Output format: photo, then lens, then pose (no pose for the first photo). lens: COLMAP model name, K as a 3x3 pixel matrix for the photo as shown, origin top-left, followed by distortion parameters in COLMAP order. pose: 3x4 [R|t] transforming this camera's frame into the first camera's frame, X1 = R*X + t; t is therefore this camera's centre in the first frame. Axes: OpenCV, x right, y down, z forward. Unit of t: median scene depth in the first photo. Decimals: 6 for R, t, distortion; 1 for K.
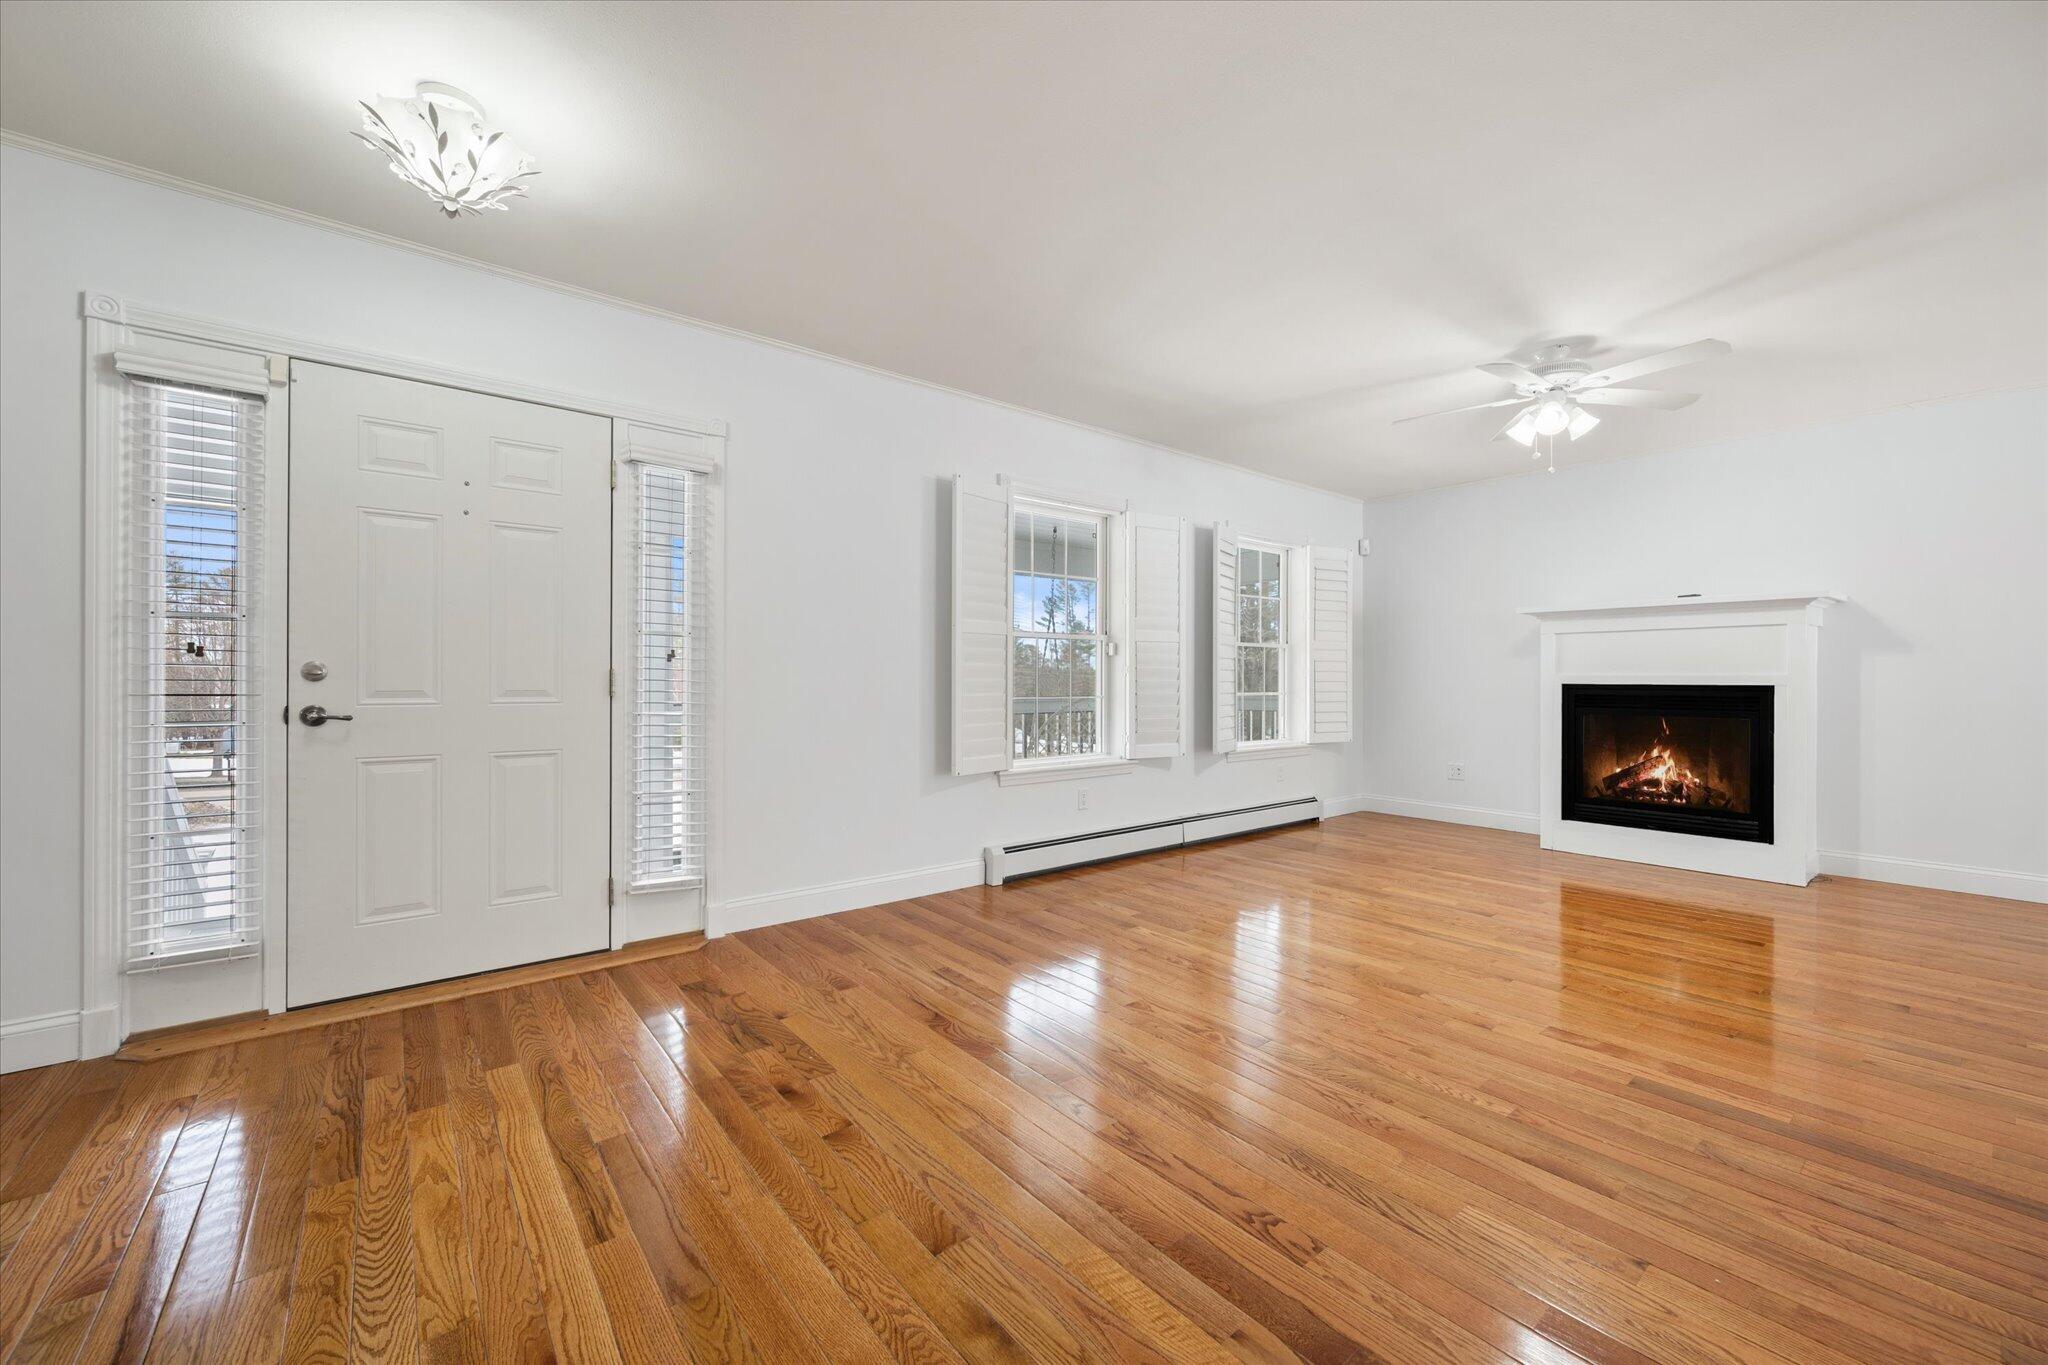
lens RADIAL K [[815.2, 0, 1024.0], [0, 815.2, 682.5], [0, 0, 1]] dist [0.000869, -0.000026]
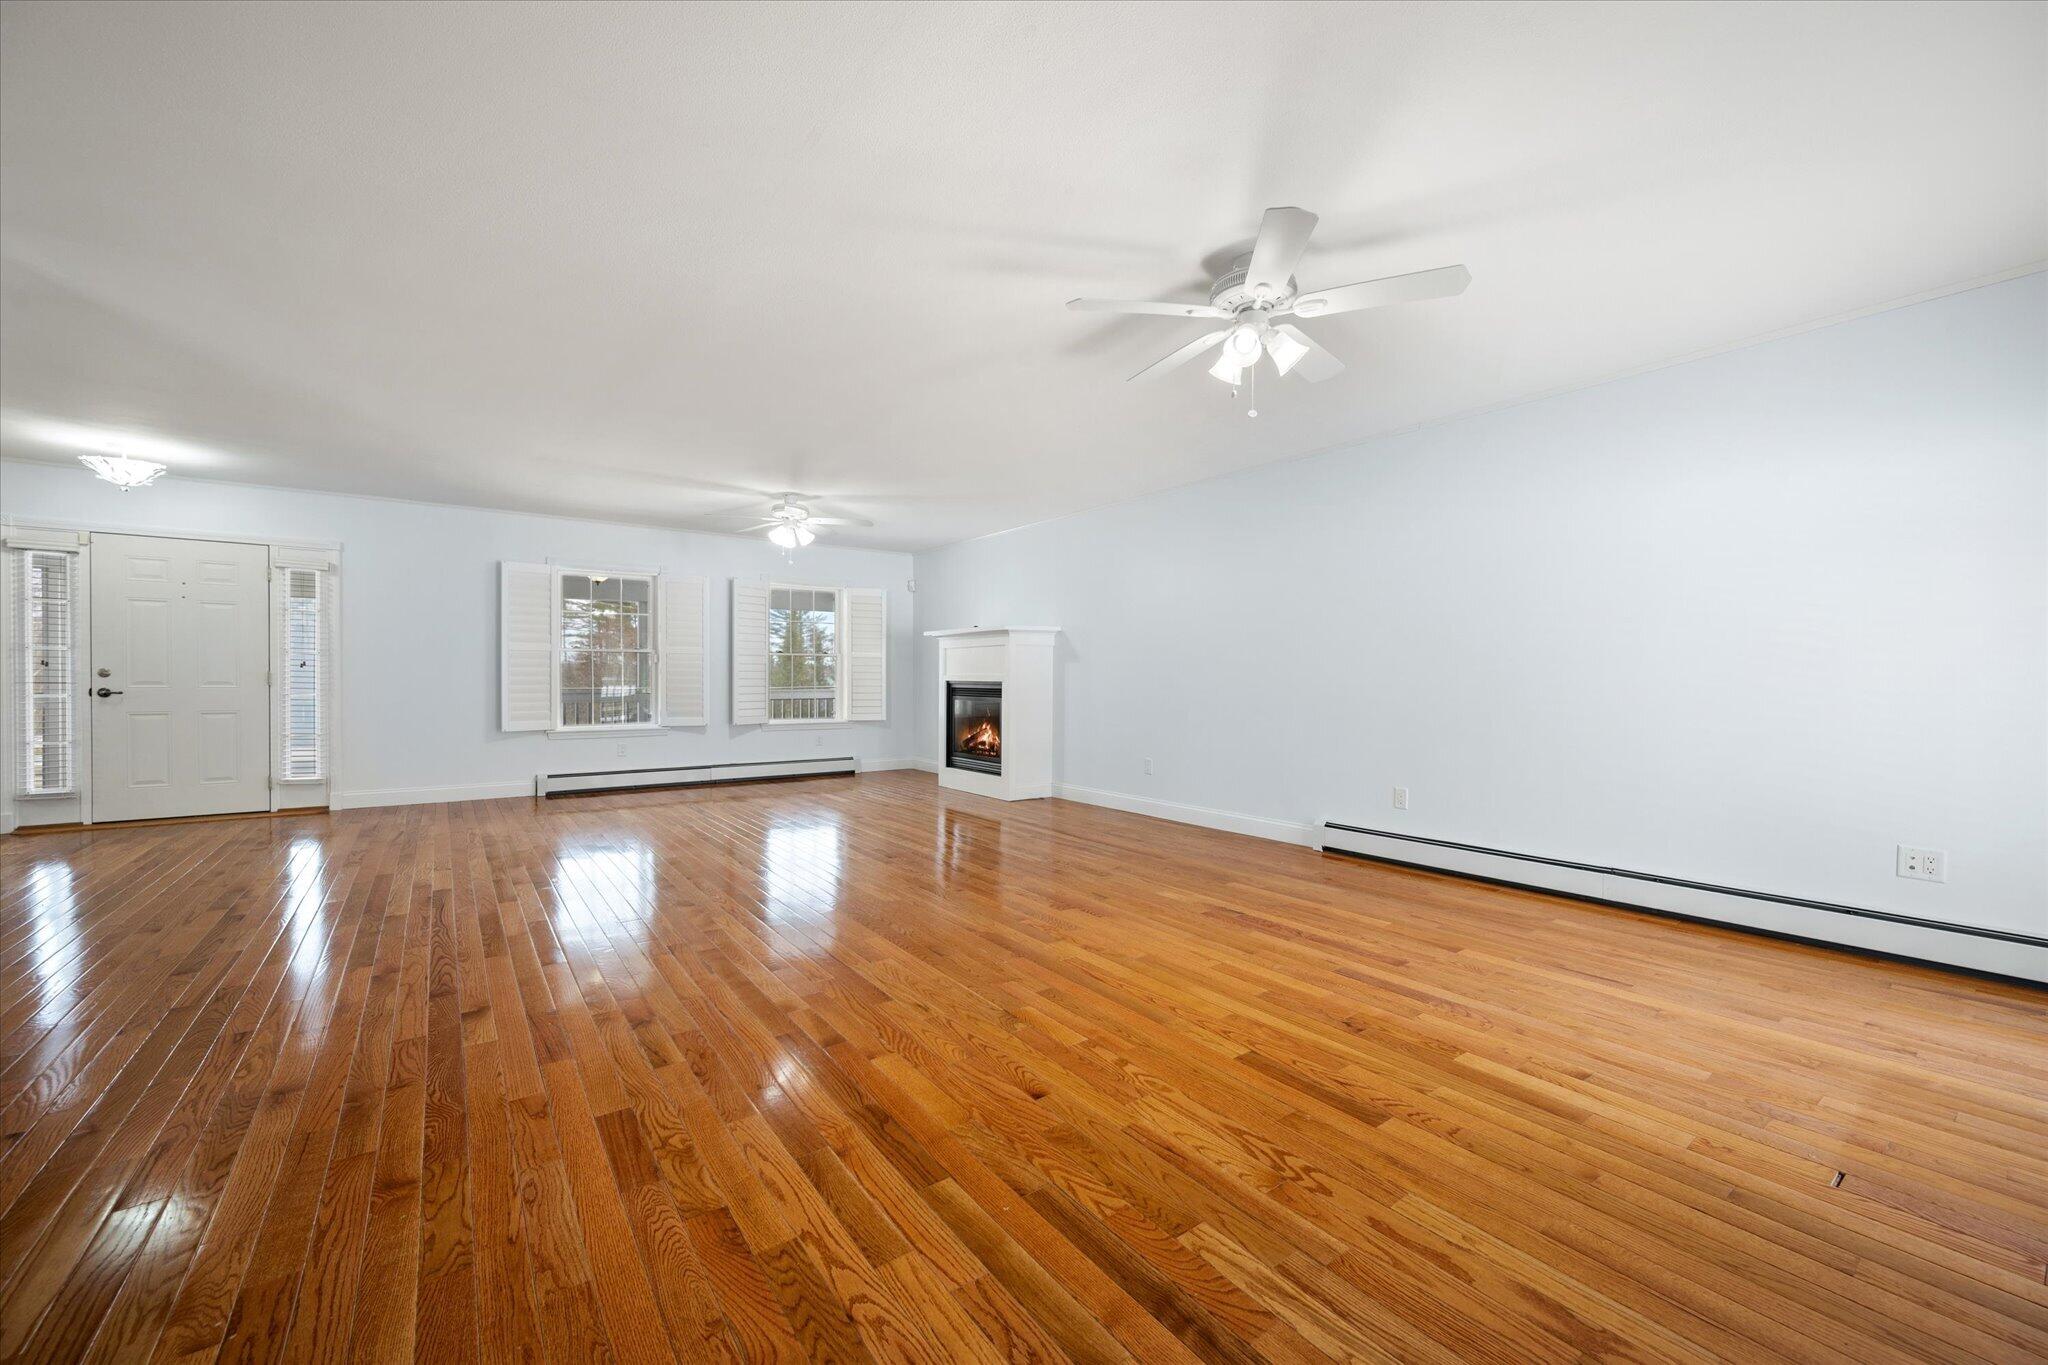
lens RADIAL K [[794.5, 0, 1027.1], [0, 794.5, 687.9], [0, 0, 1]] dist [-0.019407, 0.004358]
pose [[0.999184, 0.004065, -0.040184, 1.056685], [-0.003674, 0.999945, 0.009805, -0.001061], [0.040221, -0.009649, 0.999144, -0.624877]]
